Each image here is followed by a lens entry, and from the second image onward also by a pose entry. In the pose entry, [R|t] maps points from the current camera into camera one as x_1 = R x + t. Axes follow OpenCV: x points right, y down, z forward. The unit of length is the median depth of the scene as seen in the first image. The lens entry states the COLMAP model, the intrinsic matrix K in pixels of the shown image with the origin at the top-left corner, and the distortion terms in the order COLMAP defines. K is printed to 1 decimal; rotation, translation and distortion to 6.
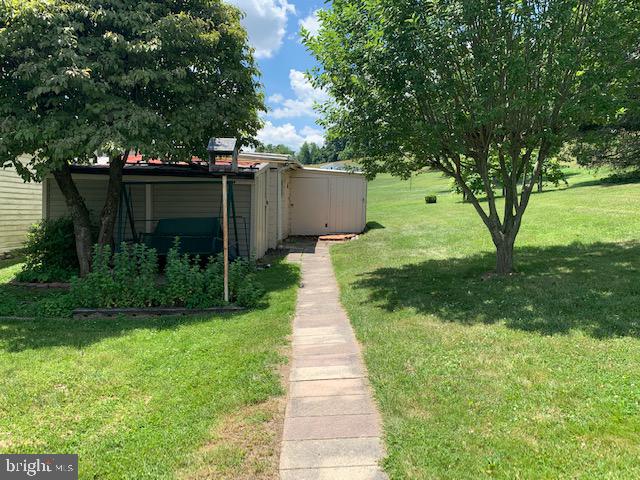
lens RADIAL K [[534.5, 0, 320.0], [0, 534.5, 240.0], [0, 0, 1]] dist [0.070221, -0.124444]
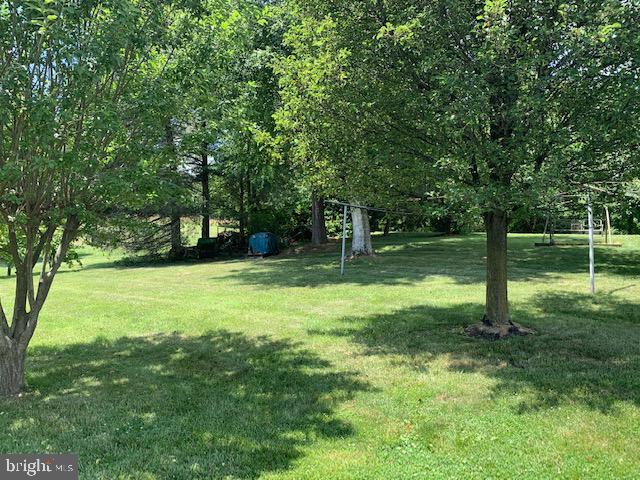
lens RADIAL K [[534.5, 0, 320.0], [0, 534.5, 240.0], [0, 0, 1]] dist [0.070221, -0.124444]
pose [[0.658044, 0.077940, 0.748935, 0.048342], [0.031327, 0.990934, -0.130649, -0.028601], [-0.752328, 0.109435, 0.649636, 0.161466]]
